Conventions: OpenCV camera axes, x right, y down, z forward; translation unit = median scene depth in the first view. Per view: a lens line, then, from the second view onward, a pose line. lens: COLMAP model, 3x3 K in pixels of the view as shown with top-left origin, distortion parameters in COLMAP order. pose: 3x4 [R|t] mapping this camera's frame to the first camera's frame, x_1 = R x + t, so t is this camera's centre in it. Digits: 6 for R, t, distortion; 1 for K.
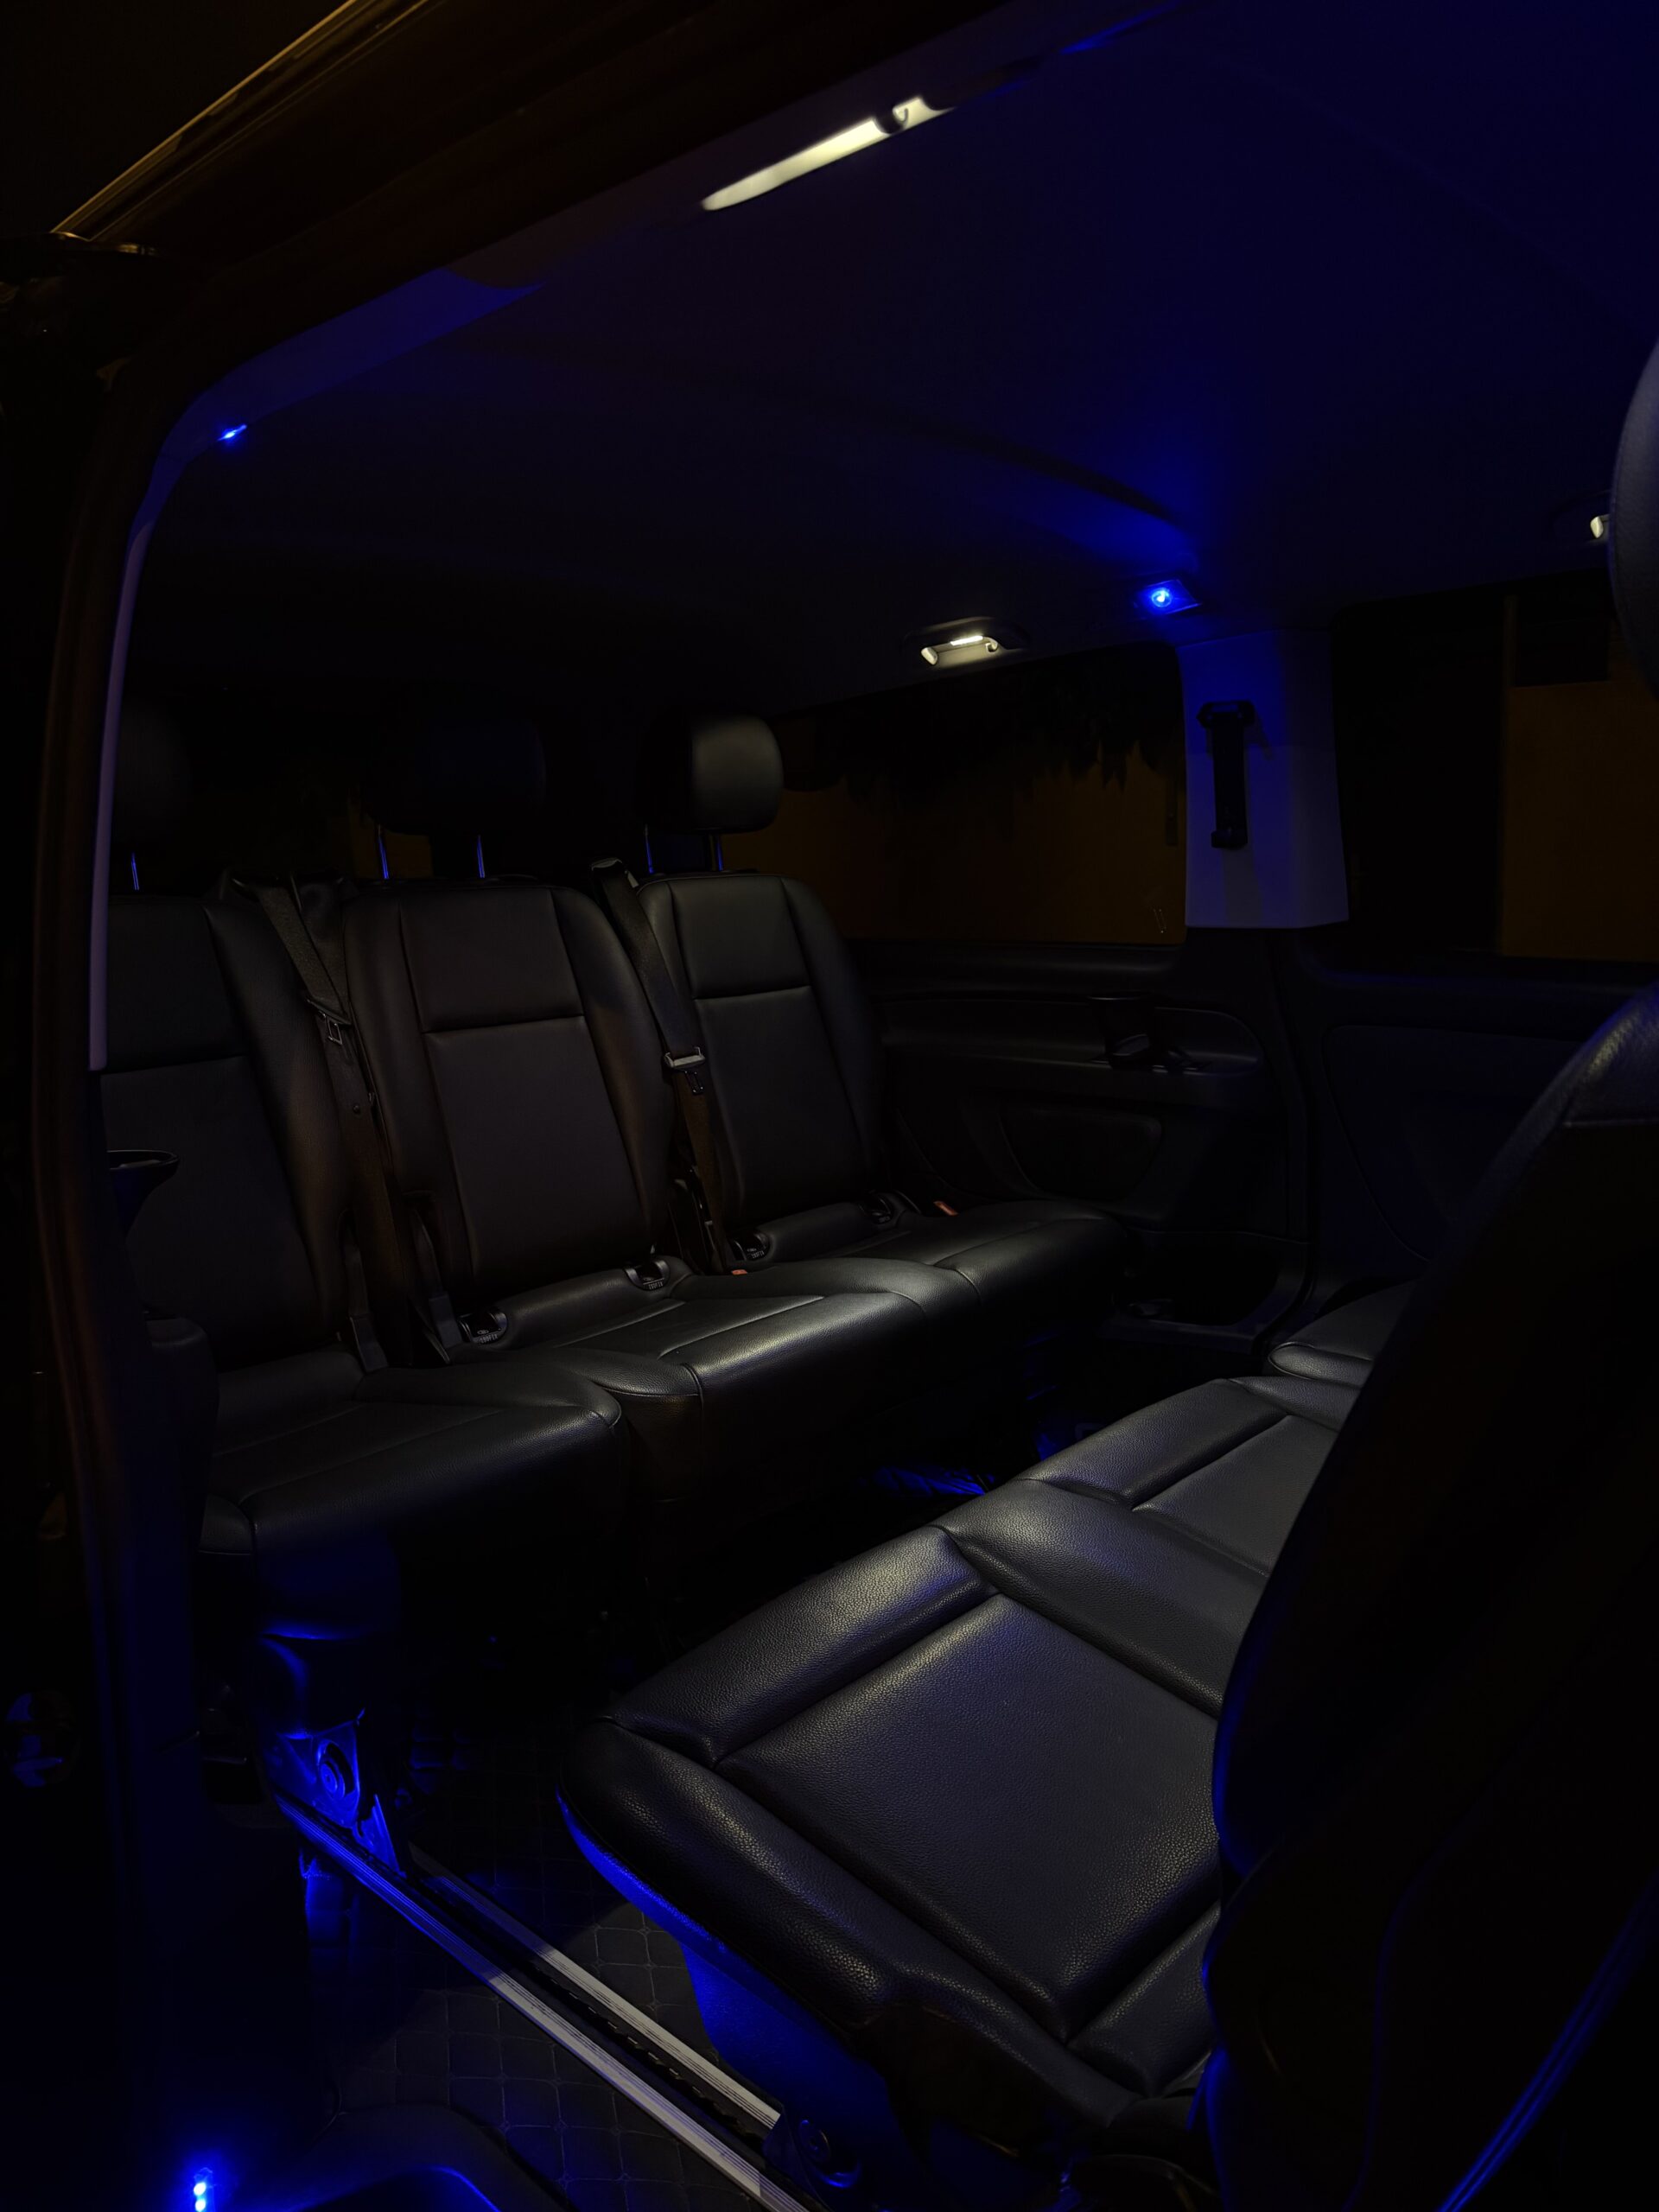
lens RADIAL K [[1542.3, 0, 829.5], [0, 1542.3, 1106.0], [0, 0, 1]] dist [0.176028, -0.242125]
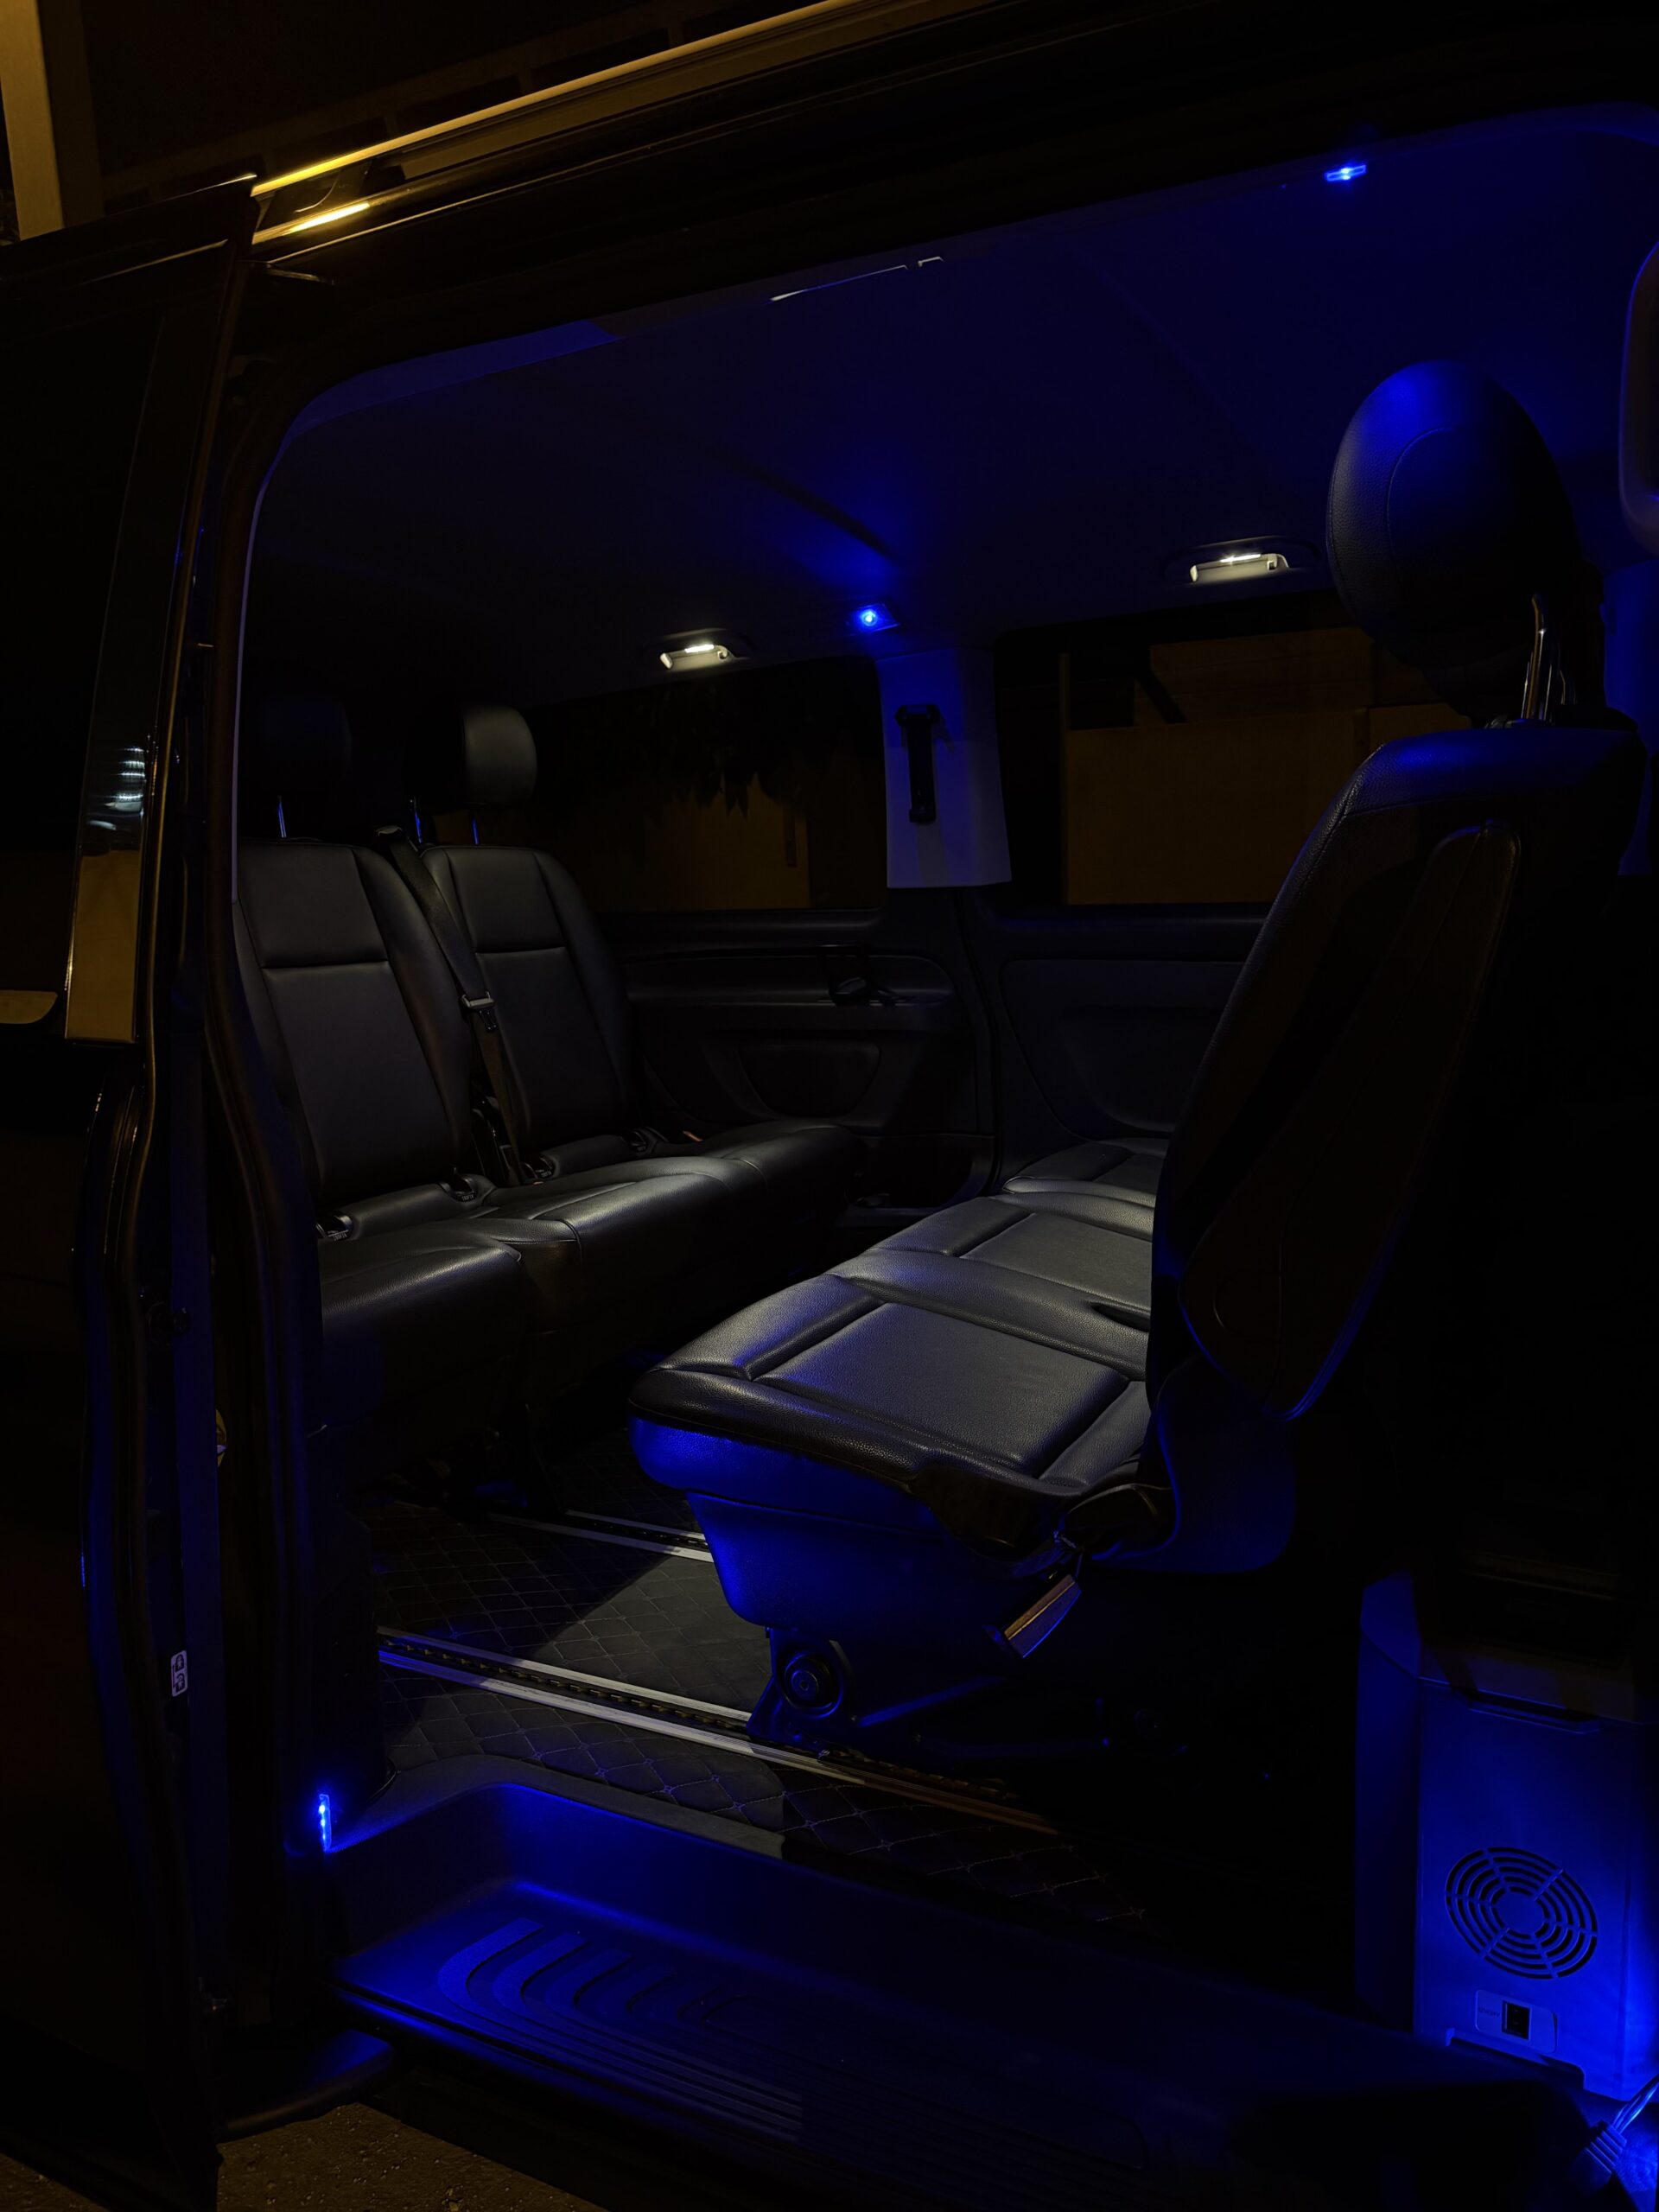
lens RADIAL K [[1542.3, 0, 829.5], [0, 1542.3, 1106.0], [0, 0, 1]] dist [0.176028, -0.242125]
pose [[0.960918, -0.038424, 0.274154, -0.161446], [0.048030, 0.998442, -0.028409, 0.091130], [-0.272635, 0.040467, 0.961266, -0.161789]]
